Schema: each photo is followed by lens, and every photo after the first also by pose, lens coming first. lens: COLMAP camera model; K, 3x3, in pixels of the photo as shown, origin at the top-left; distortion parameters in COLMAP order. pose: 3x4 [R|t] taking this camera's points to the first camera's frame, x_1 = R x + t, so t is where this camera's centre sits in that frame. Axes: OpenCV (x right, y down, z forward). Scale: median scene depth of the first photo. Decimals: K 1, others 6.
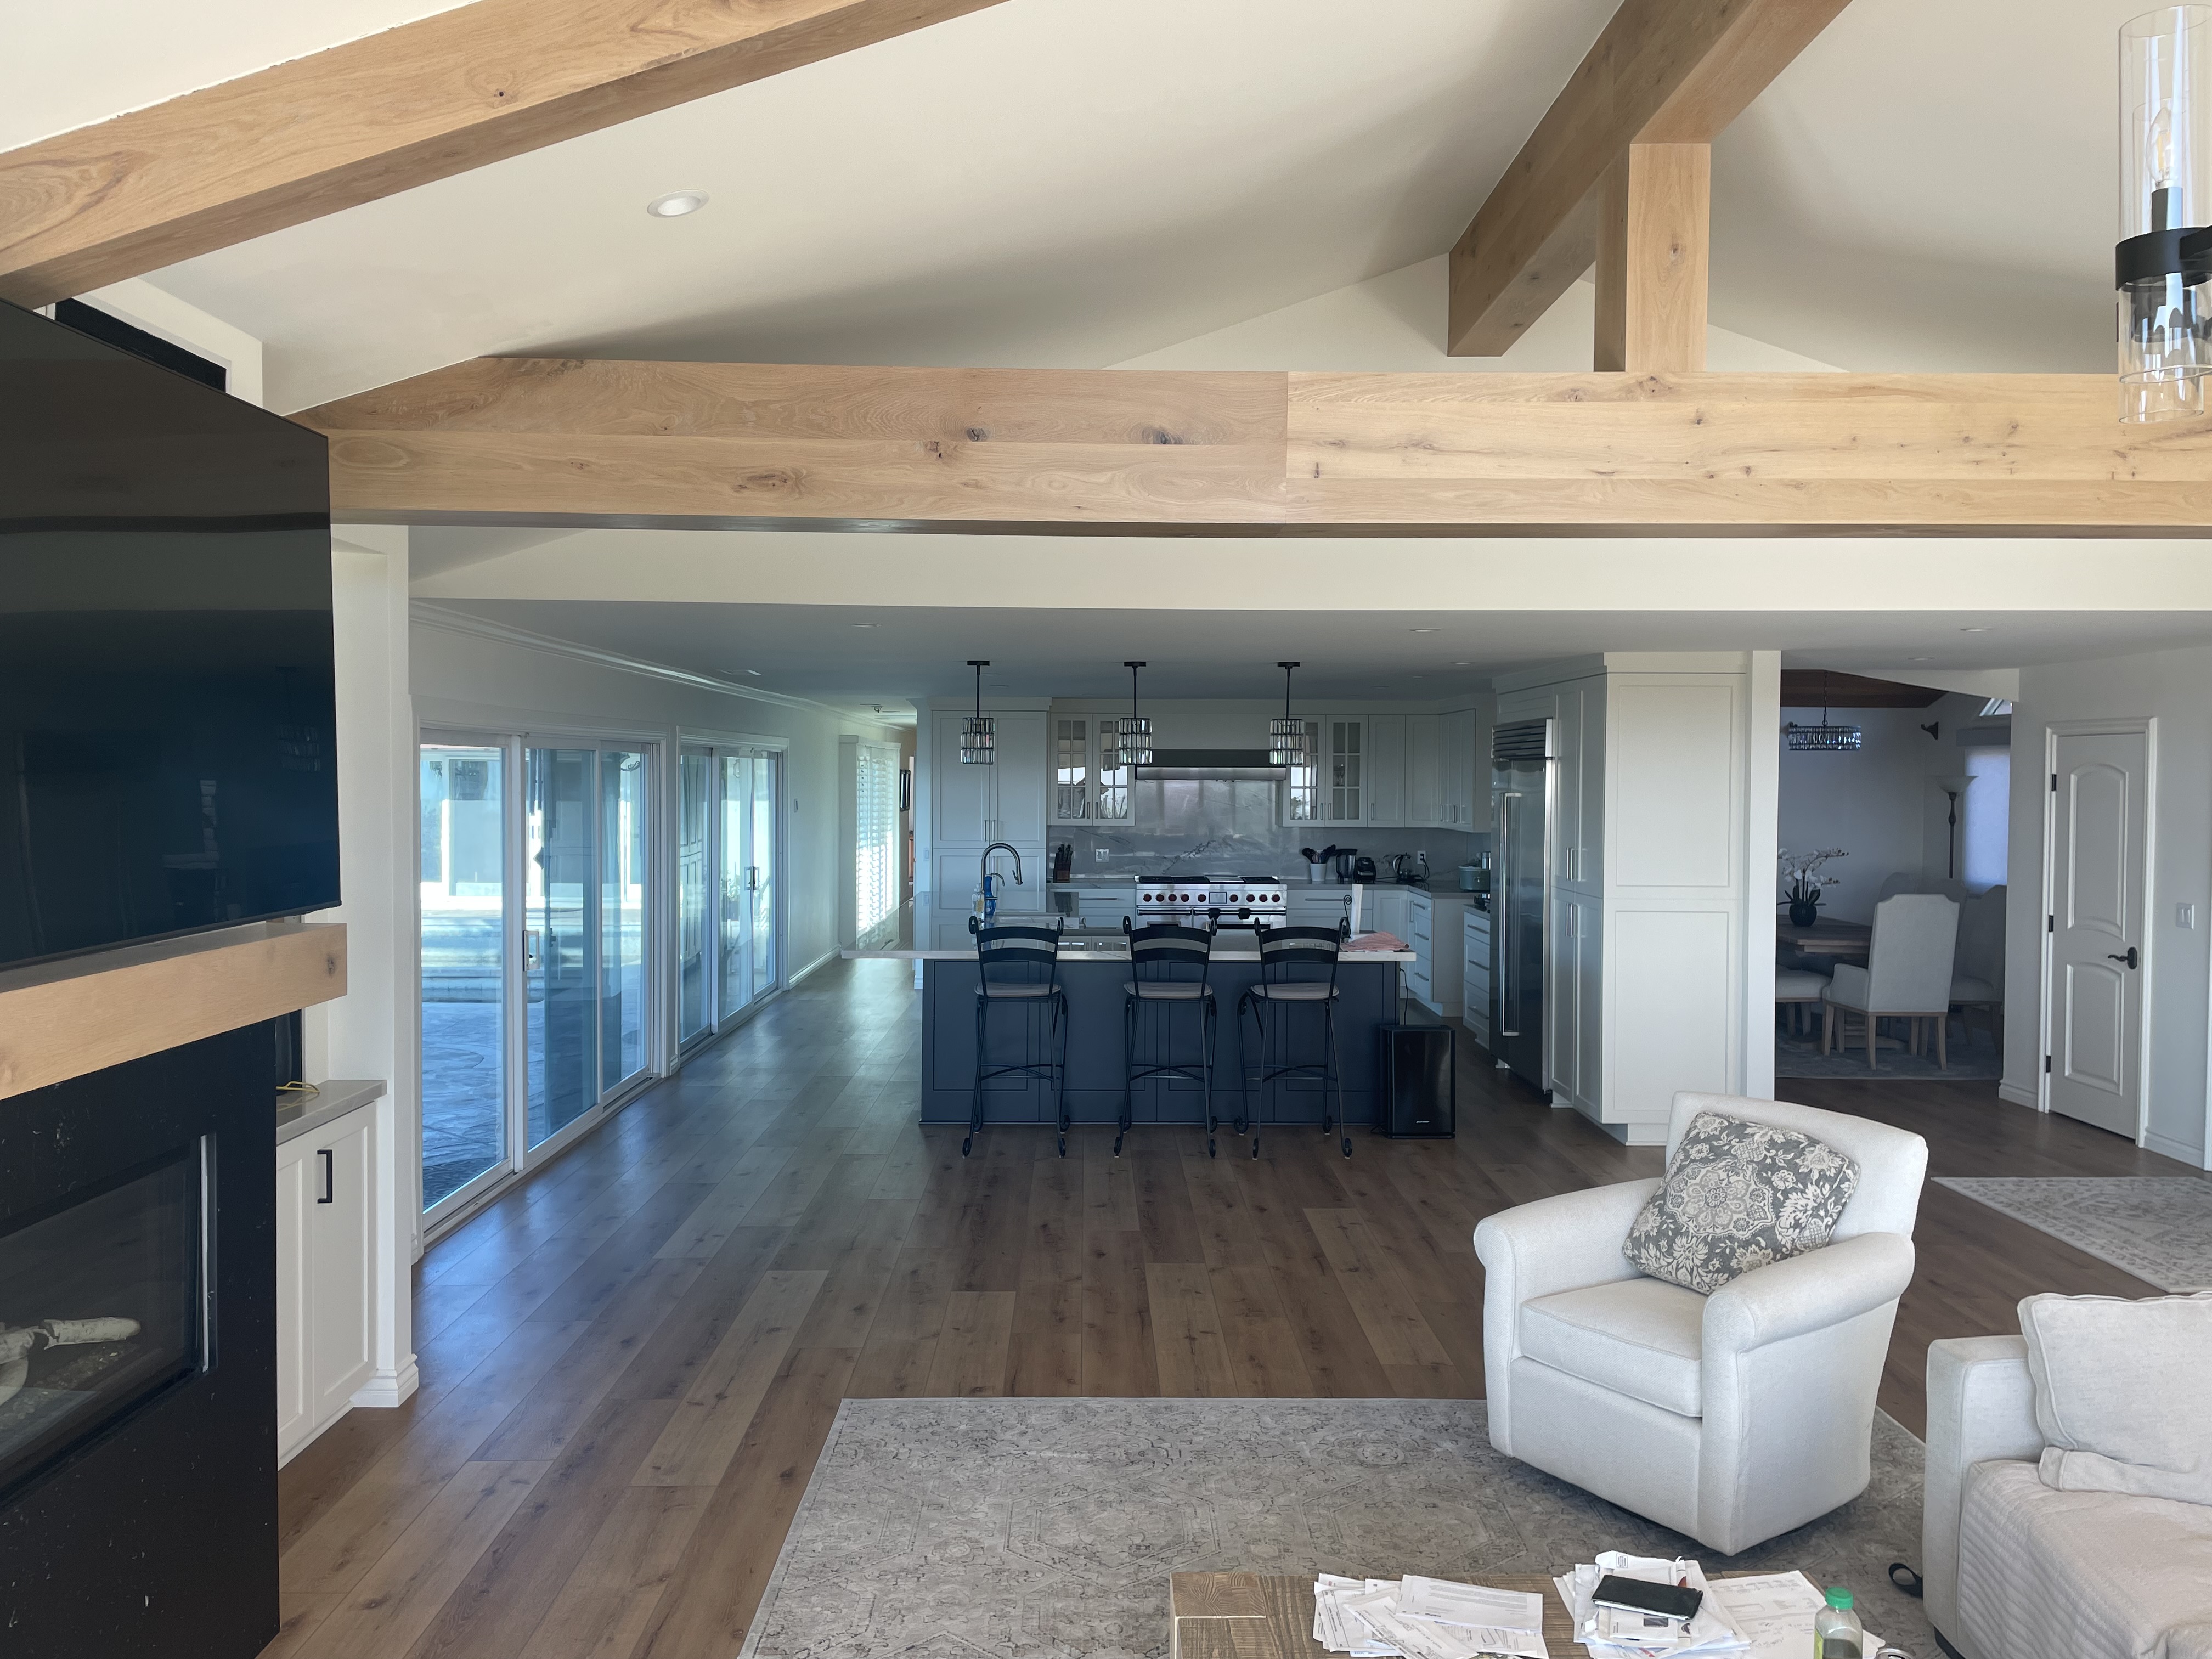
lens RADIAL K [[1679.0, 0, 1106.0], [0, 1679.0, 829.5], [0, 0, 1]] dist [0.014343, -0.010134]
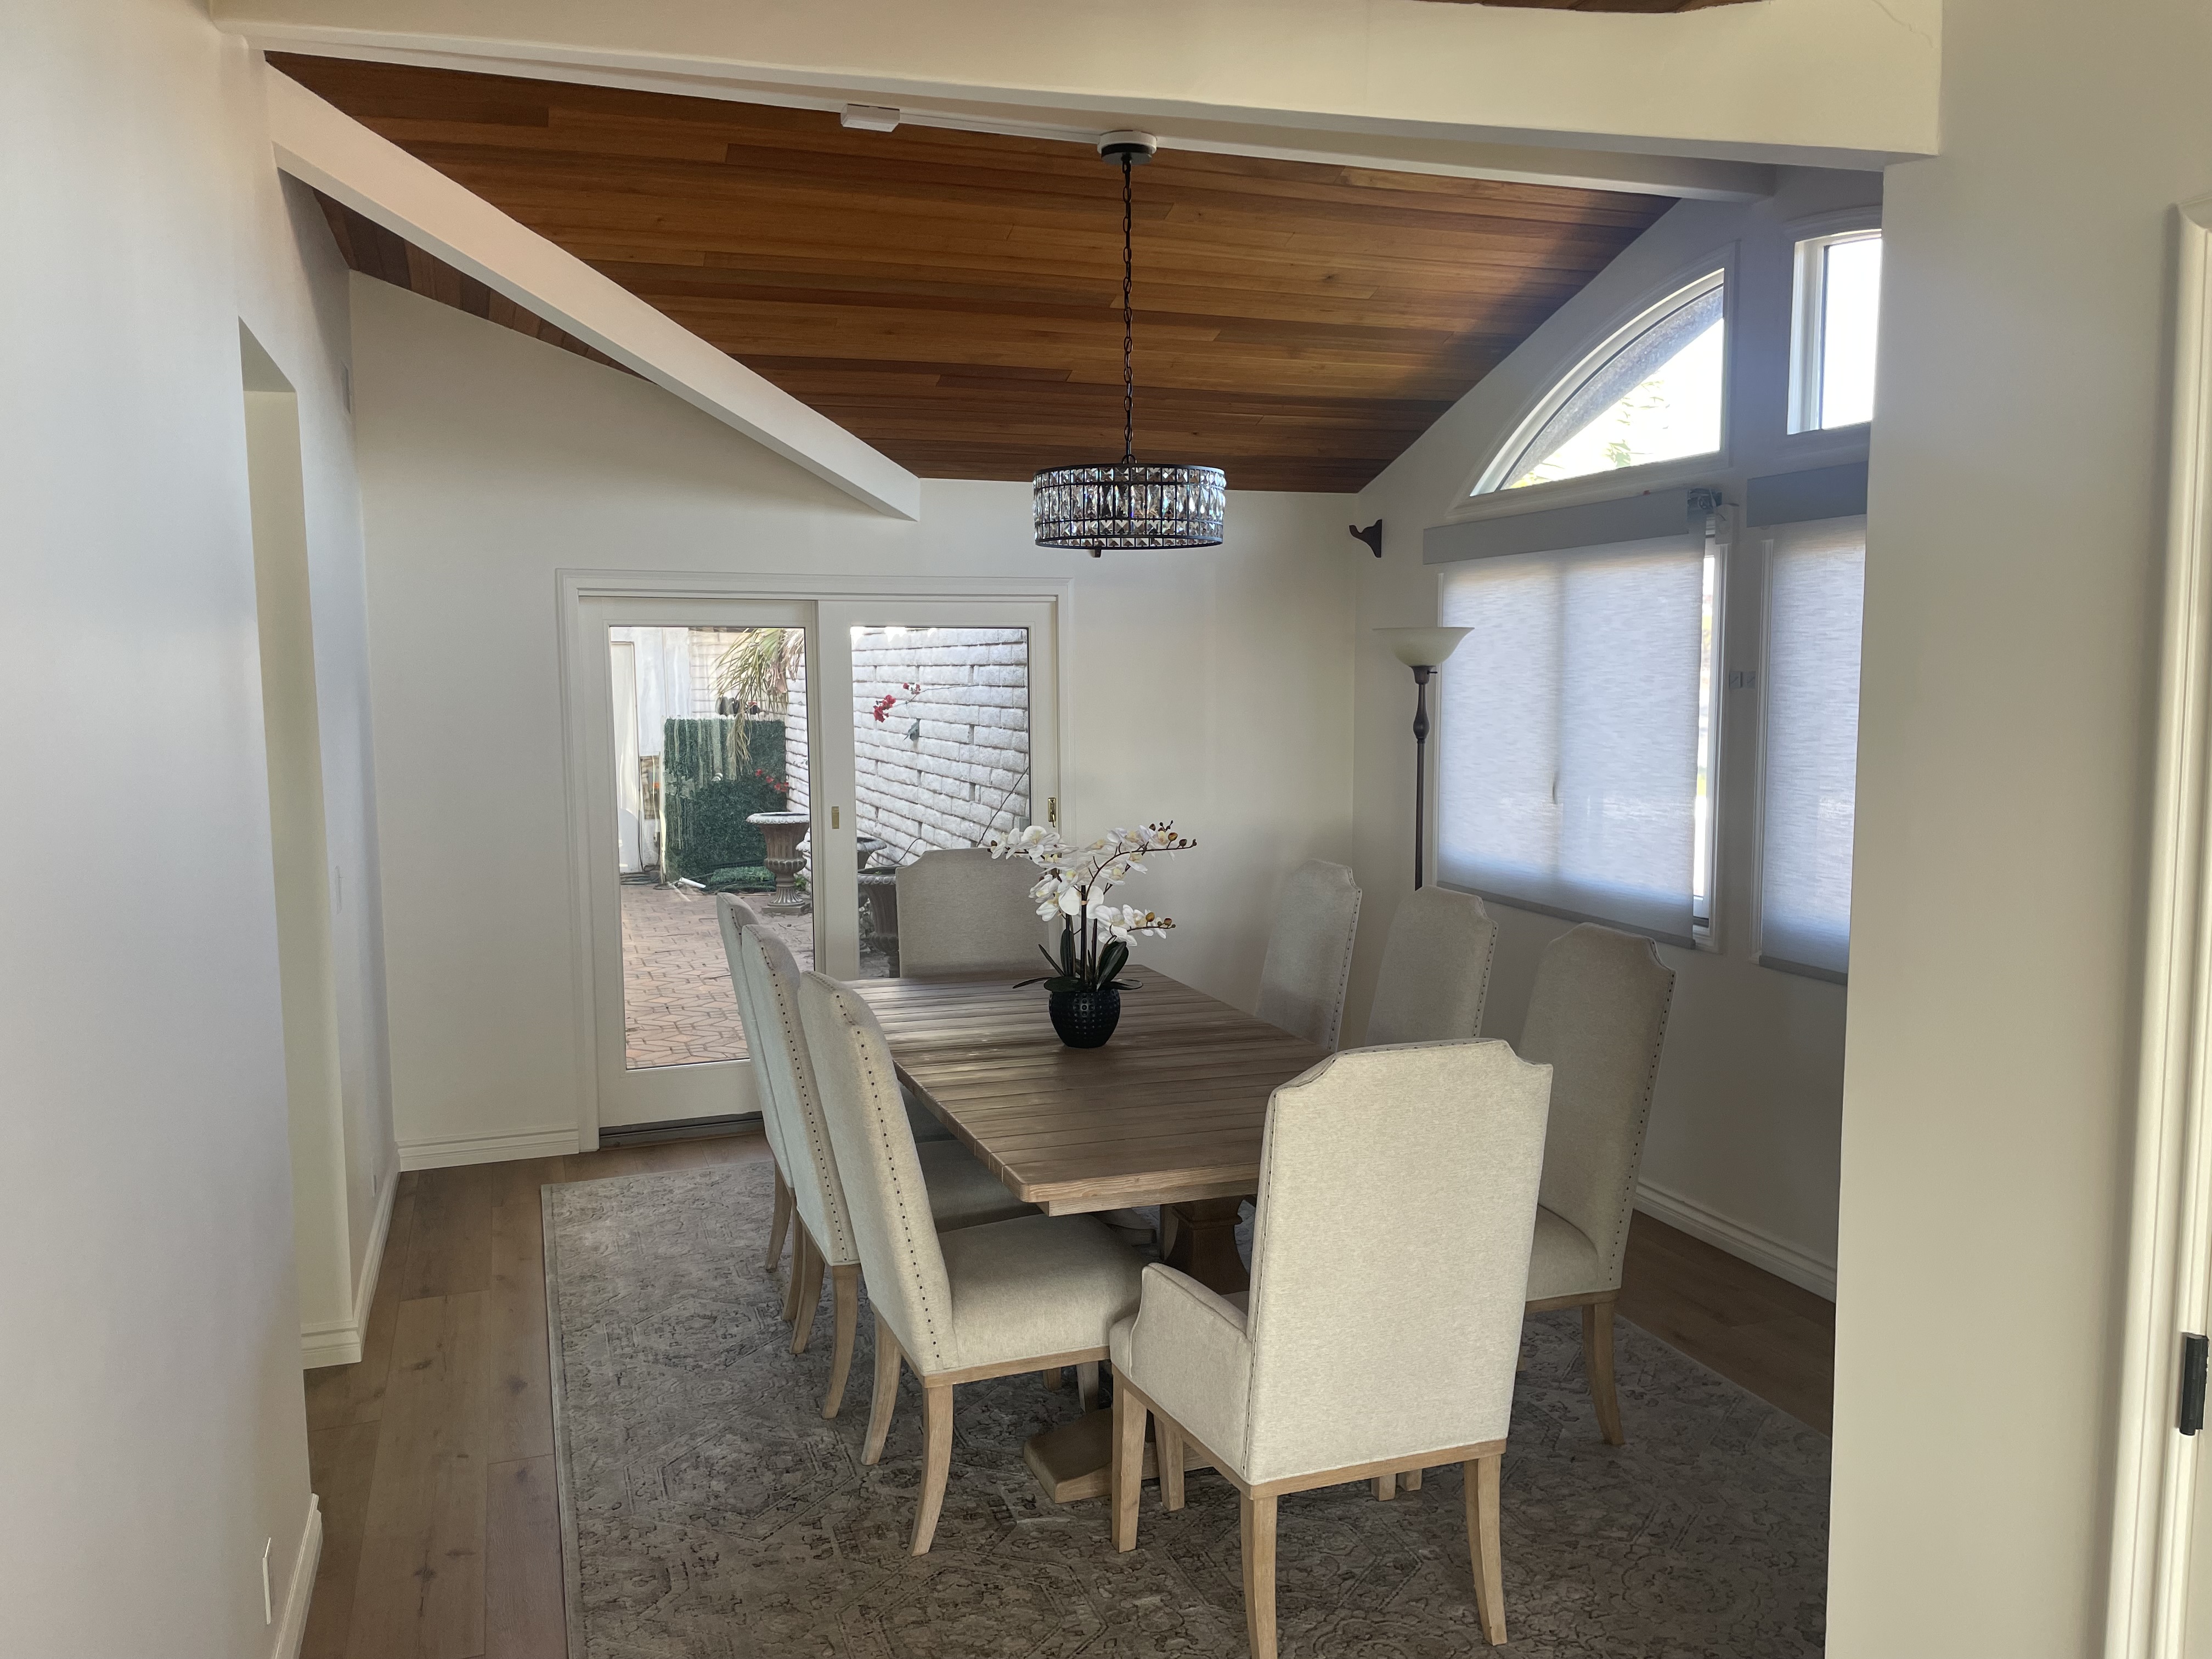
lens RADIAL K [[1679.0, 0, 1106.0], [0, 1679.0, 829.5], [0, 0, 1]] dist [0.014343, -0.010134]
pose [[0.944950, -0.046566, 0.323883, 0.302918], [0.026844, 0.997518, 0.065099, -0.011174], [-0.326110, -0.052821, 0.943855, 0.659978]]
